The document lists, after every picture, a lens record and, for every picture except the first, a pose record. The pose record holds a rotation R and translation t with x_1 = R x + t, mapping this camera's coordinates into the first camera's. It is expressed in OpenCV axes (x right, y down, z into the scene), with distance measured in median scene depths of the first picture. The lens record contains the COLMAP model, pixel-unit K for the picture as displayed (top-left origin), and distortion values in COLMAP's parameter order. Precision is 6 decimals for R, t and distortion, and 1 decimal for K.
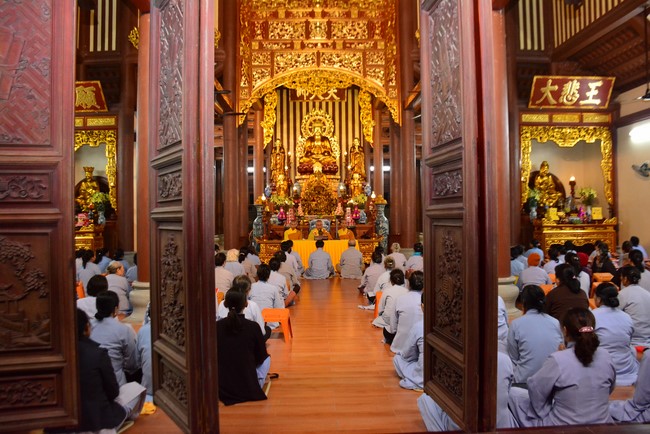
lens RADIAL K [[522.7, 0, 325.6], [0, 522.7, 215.8], [0, 0, 1]] dist [-0.046166, 0.017044]
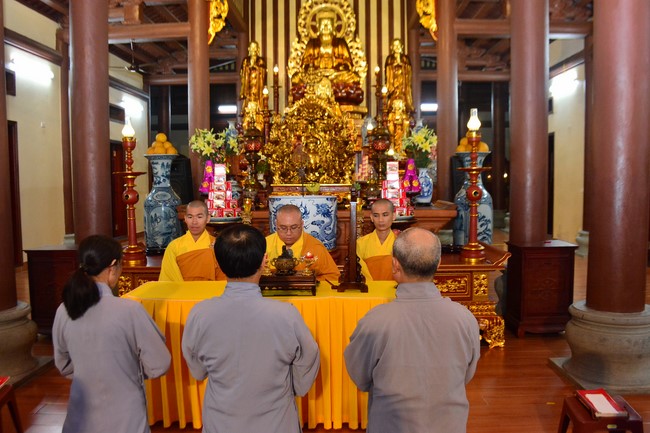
lens RADIAL K [[522.7, 0, 325.5], [0, 522.7, 213.3], [0, 0, 1]] dist [-0.046166, 0.017044]
pose [[0.998696, 0.003755, -0.050922, 0.012556], [-0.000372, 0.997801, 0.066286, -0.003017], [0.051059, -0.066180, 0.996500, 0.442020]]
